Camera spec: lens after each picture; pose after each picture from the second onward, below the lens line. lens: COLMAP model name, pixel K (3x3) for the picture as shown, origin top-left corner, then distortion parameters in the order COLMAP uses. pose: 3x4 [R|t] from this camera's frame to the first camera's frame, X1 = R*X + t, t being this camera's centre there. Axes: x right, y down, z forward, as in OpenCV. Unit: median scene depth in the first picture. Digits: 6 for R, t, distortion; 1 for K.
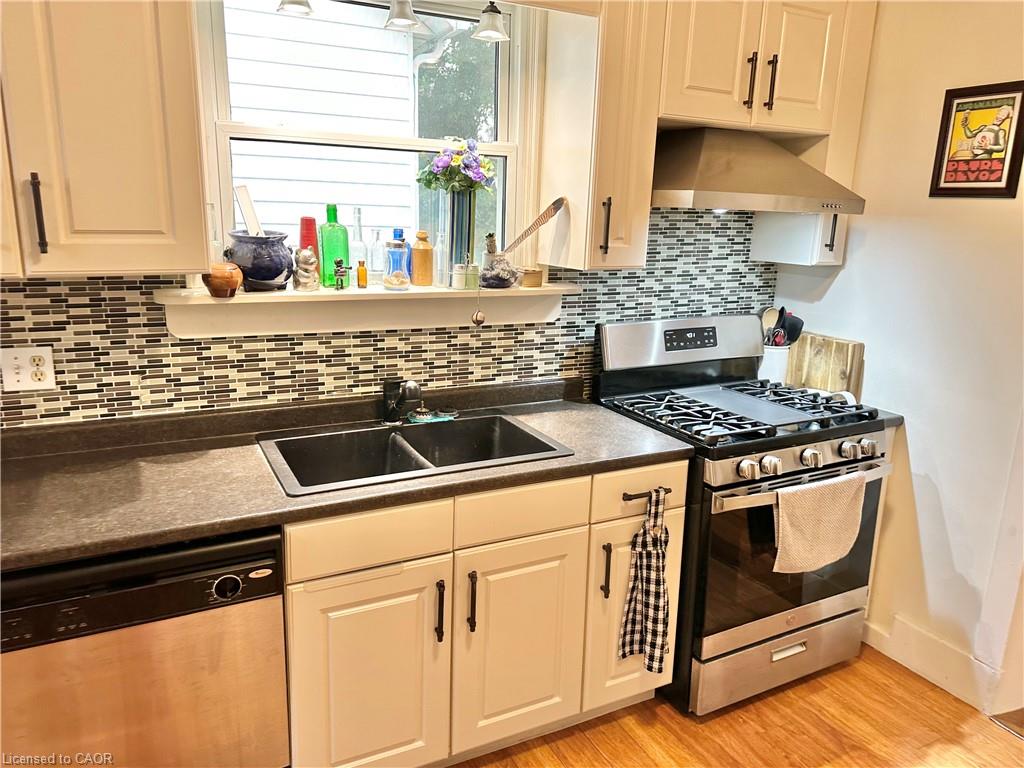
lens RADIAL K [[707.3, 0, 502.1], [0, 707.3, 397.8], [0, 0, 1]] dist [0.200228, -0.386854]
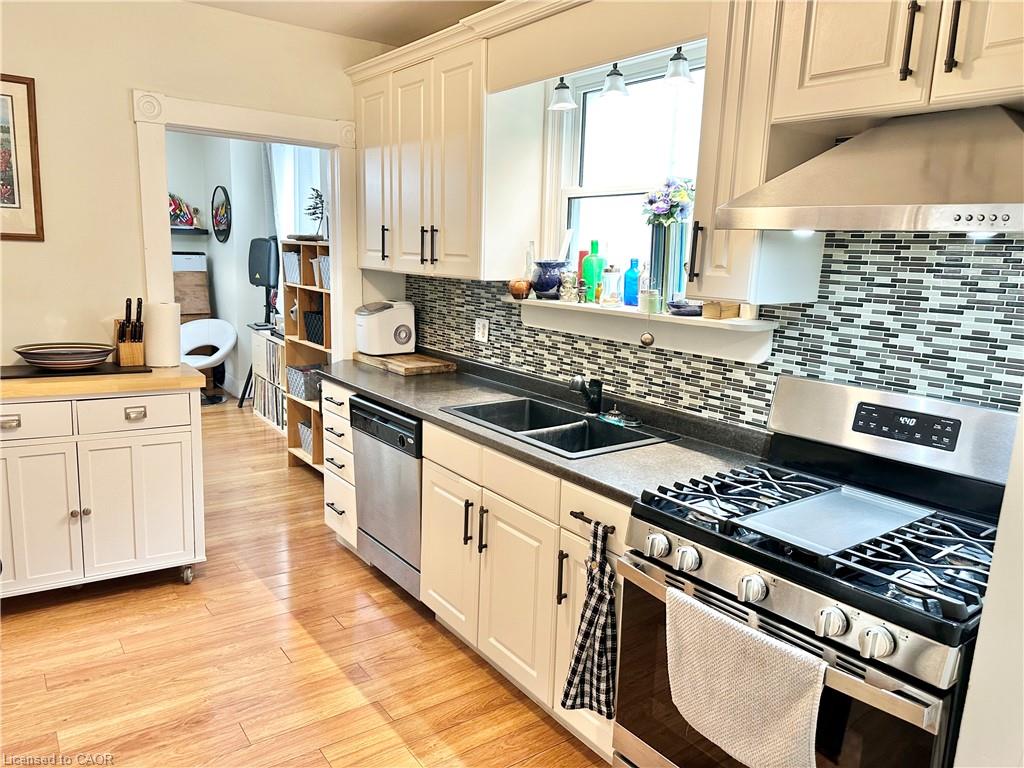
lens RADIAL K [[722.4, 0, 512.0], [0, 722.4, 384.0], [0, 0, 1]] dist [0.142127, -0.166677]
pose [[0.165920, 0.156181, -0.973693, 0.961533], [-0.280526, 0.954061, 0.105230, -0.099524], [0.945397, 0.255686, 0.202111, 0.567746]]
